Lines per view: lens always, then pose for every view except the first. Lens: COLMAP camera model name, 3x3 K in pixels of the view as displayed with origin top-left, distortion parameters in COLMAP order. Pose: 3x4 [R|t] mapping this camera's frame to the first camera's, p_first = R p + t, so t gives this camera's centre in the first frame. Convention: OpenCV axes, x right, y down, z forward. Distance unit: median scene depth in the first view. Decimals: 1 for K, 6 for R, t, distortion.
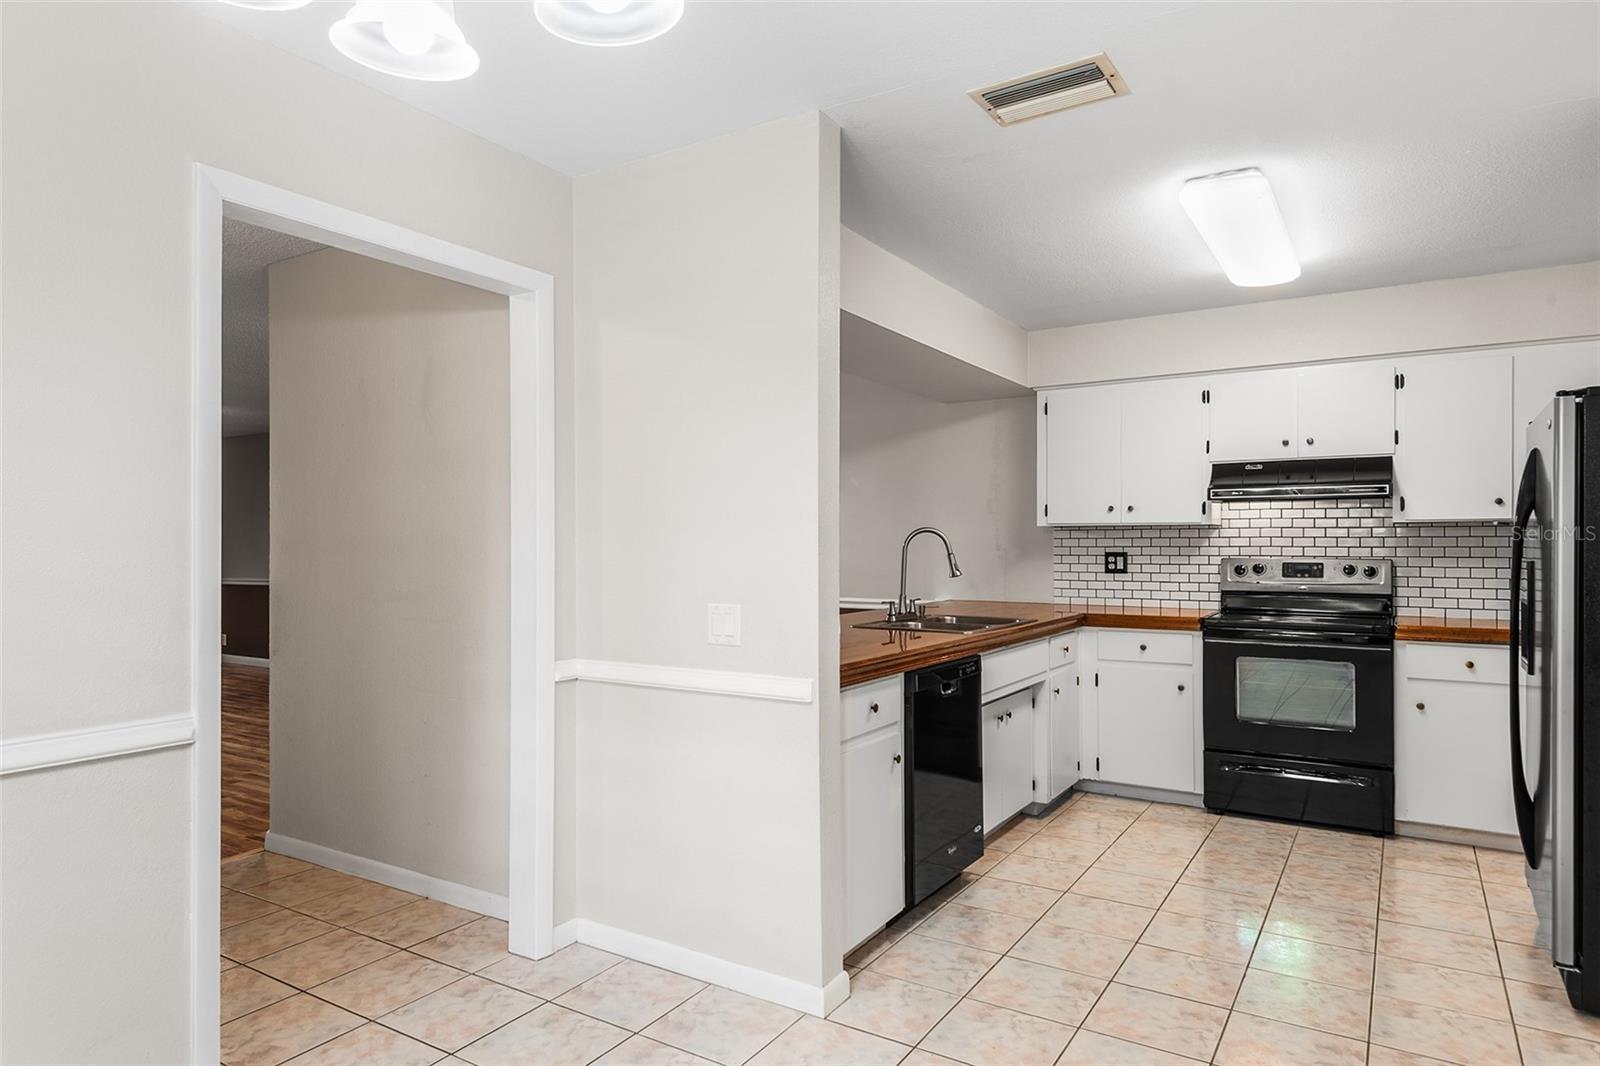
lens RADIAL K [[940.7, 0, 801.1], [0, 940.7, 538.3], [0, 0, 1]] dist [0.039236, -0.029655]
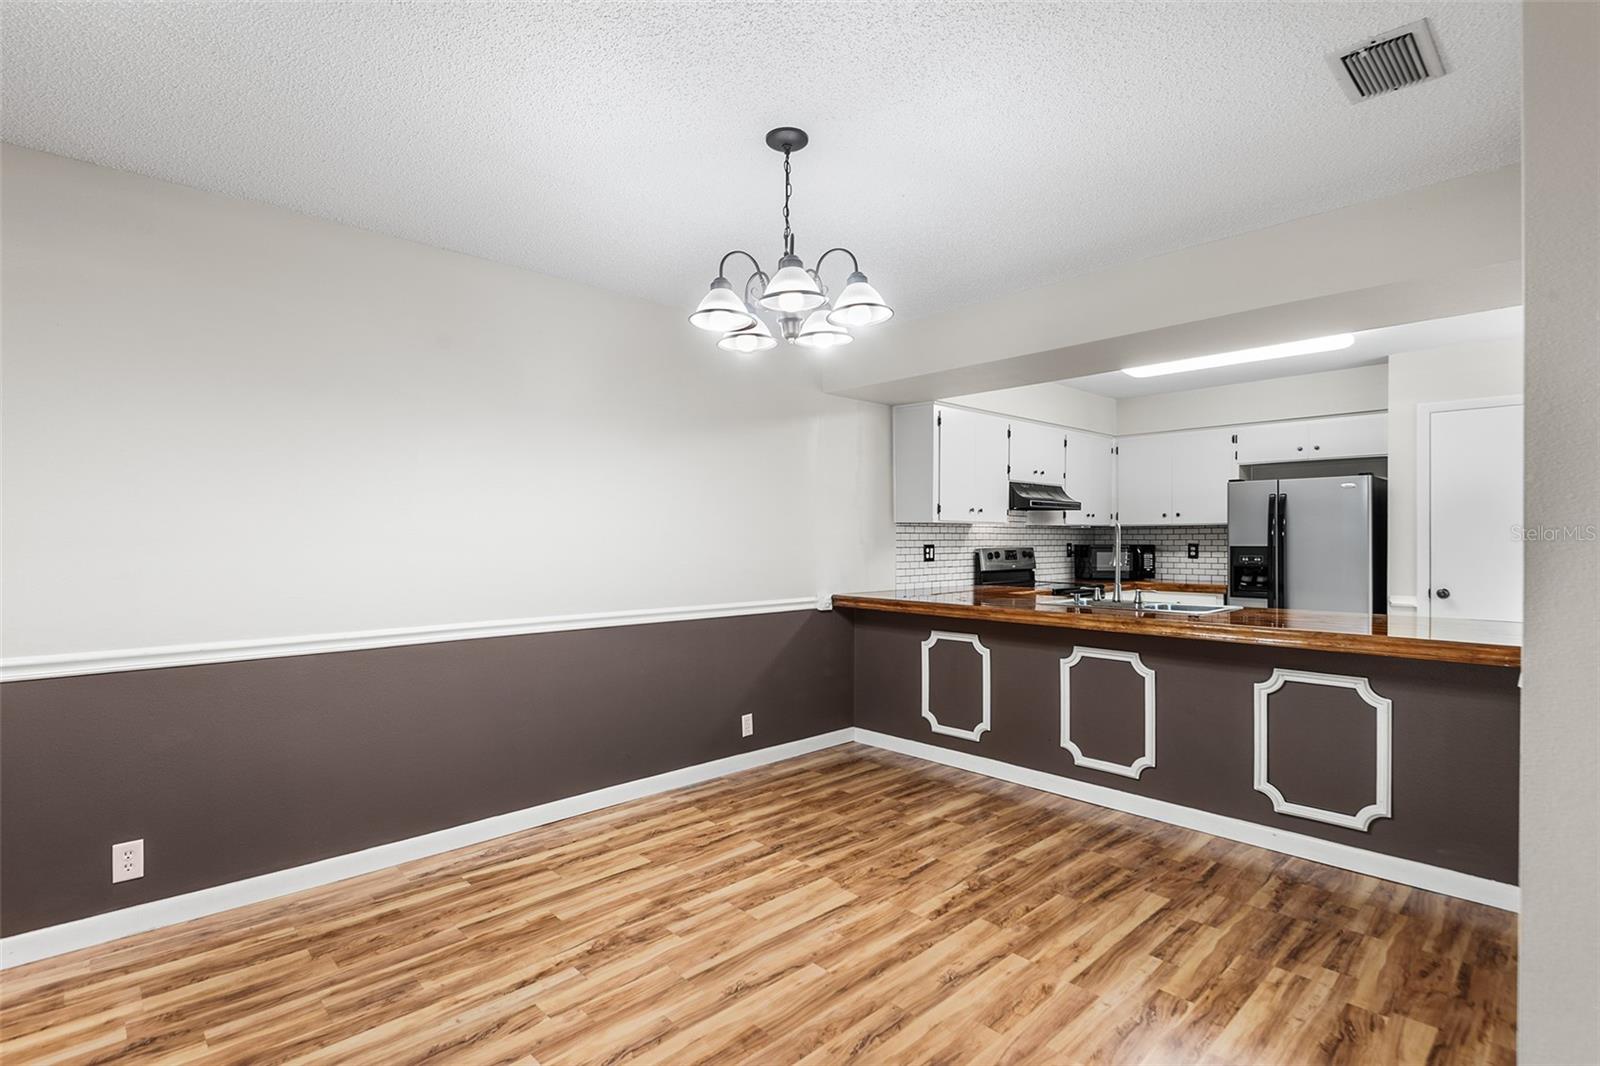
lens RADIAL K [[768.4, 0, 798.0], [0, 768.4, 539.6], [0, 0, 1]] dist [0.031767, -0.021470]
pose [[0.248357, 0.000872, 0.968668, -0.806322], [-0.007626, 0.999970, 0.001055, 0.010135], [-0.968639, -0.007649, 0.248356, 1.078636]]
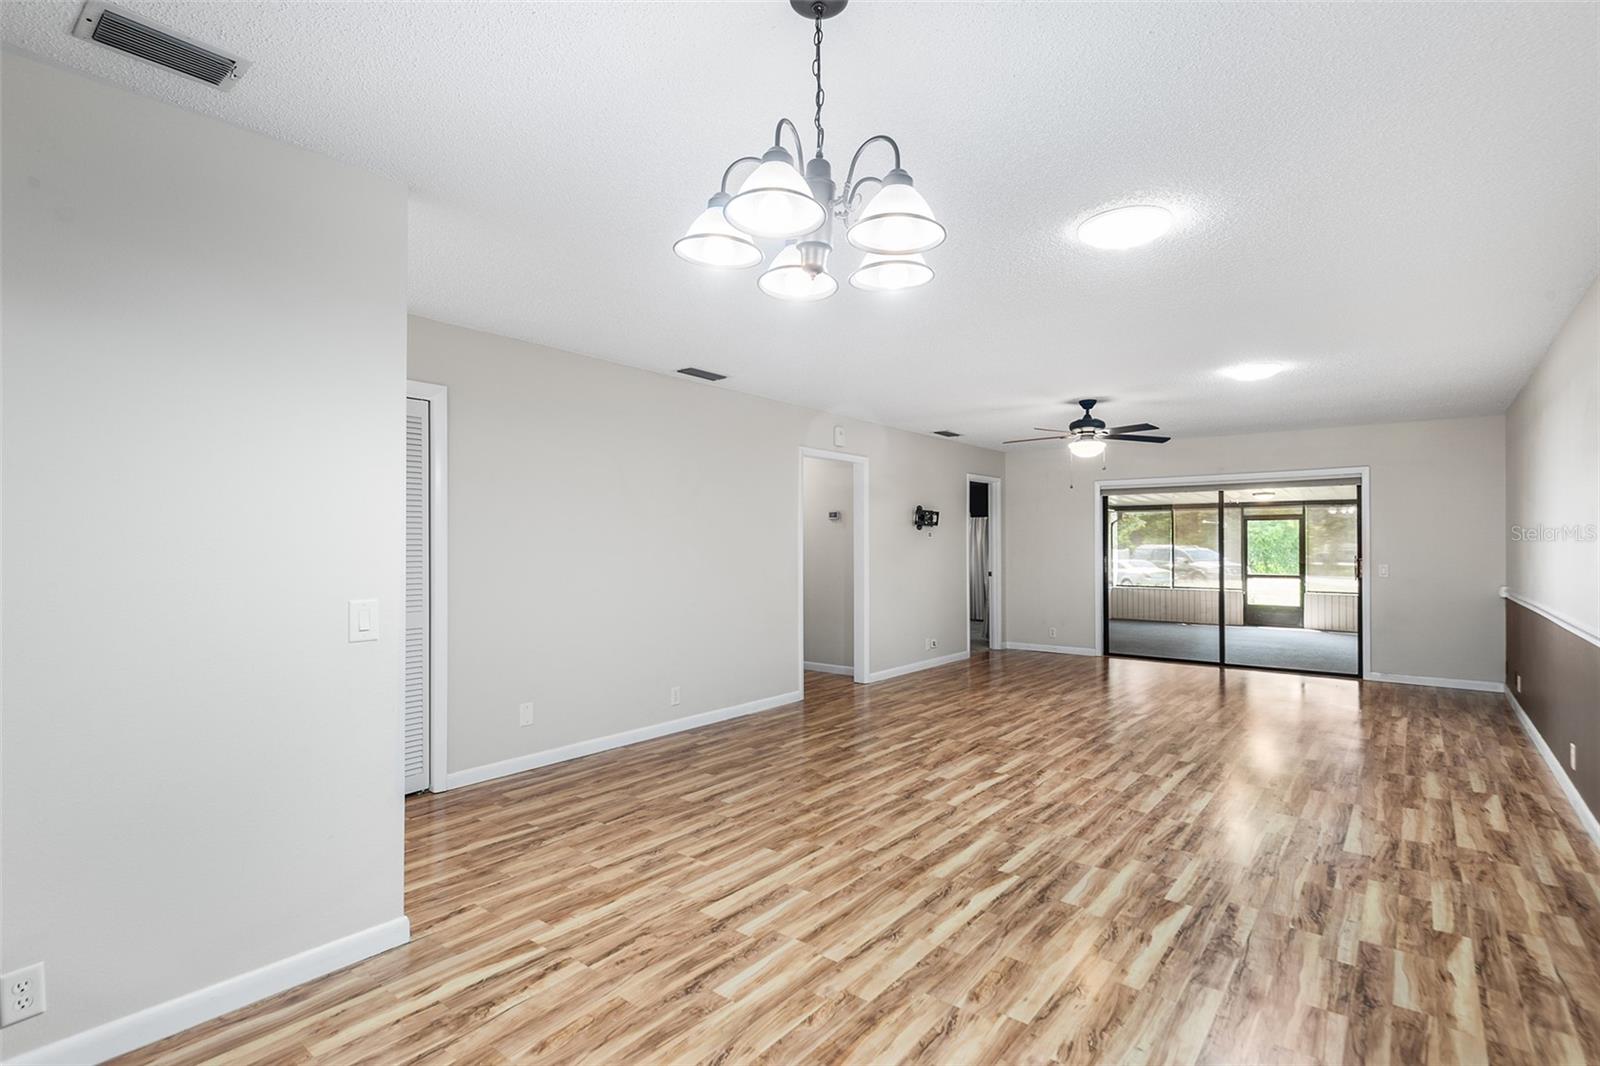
lens RADIAL K [[768.4, 0, 796.5], [0, 768.4, 540.4], [0, 0, 1]] dist [0.031767, -0.021470]
pose [[-0.116084, -0.002130, -0.993237, 0.132464], [0.005087, 0.999983, -0.002739, 0.005120], [0.993226, -0.005371, -0.116071, 0.919643]]
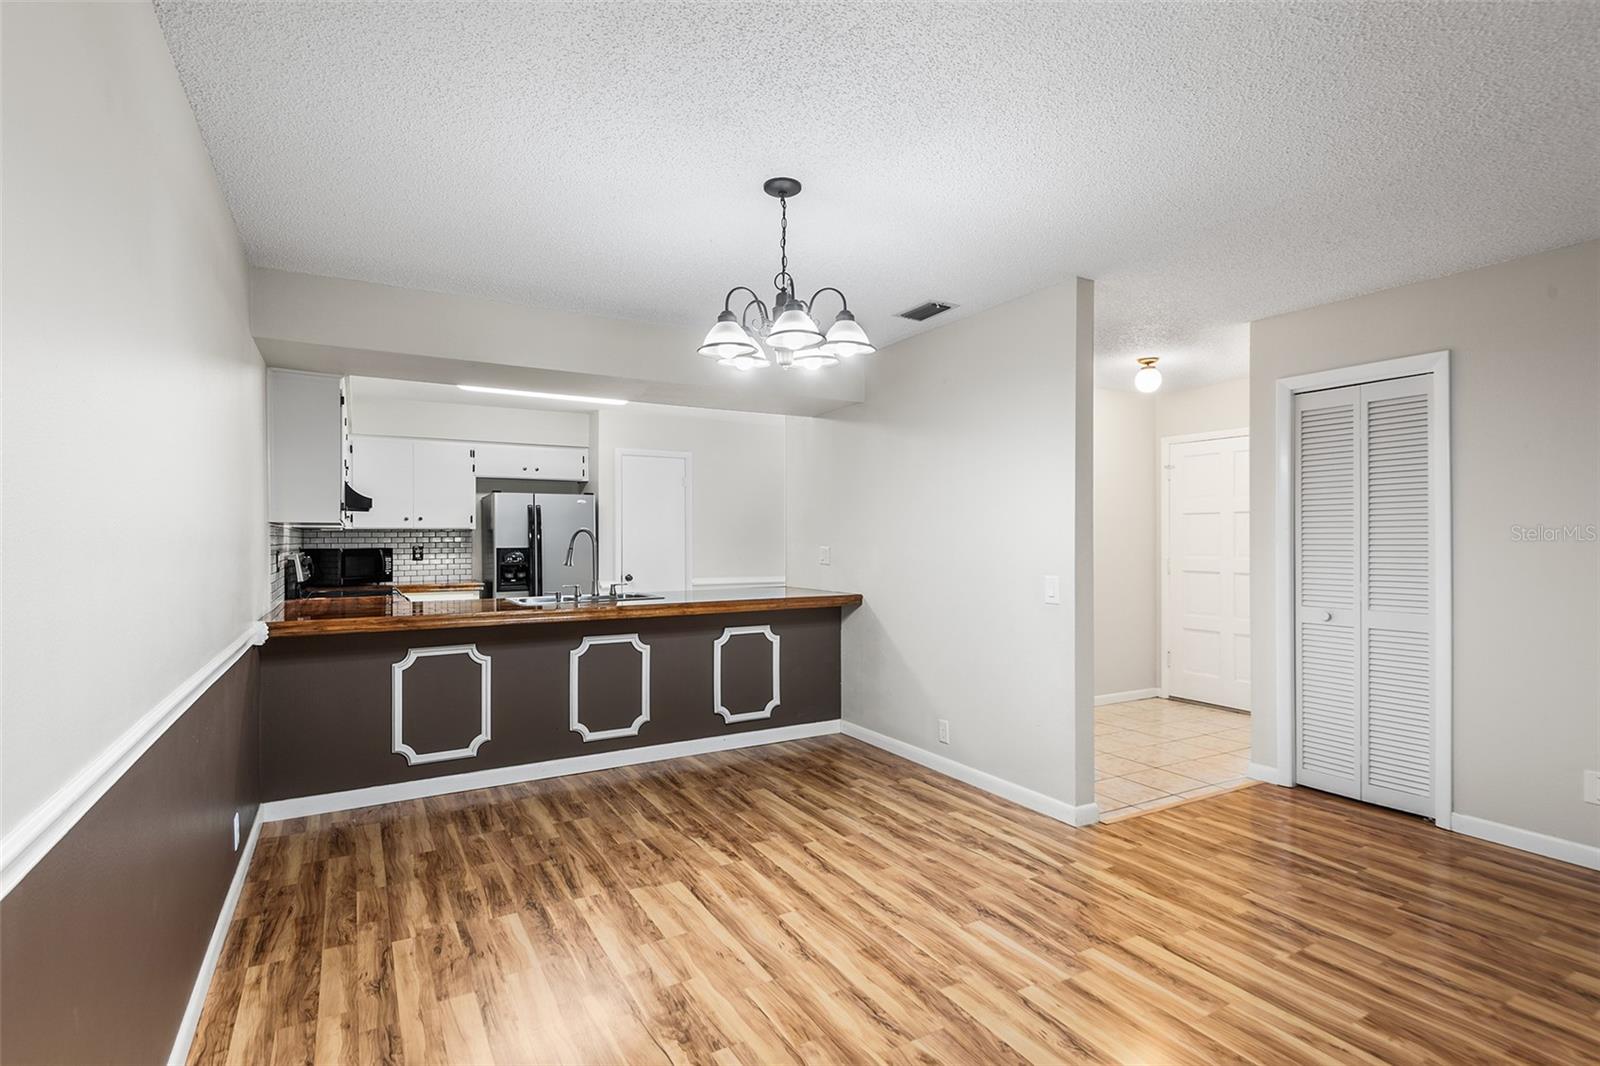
lens RADIAL K [[768.4, 0, 789.0], [0, 768.4, 540.7], [0, 0, 1]] dist [0.031767, -0.021470]
pose [[-0.877580, 0.003795, 0.479415, -0.663901], [0.002057, 0.999989, -0.004149, 0.010333], [-0.479425, -0.002655, -0.877579, 1.498648]]
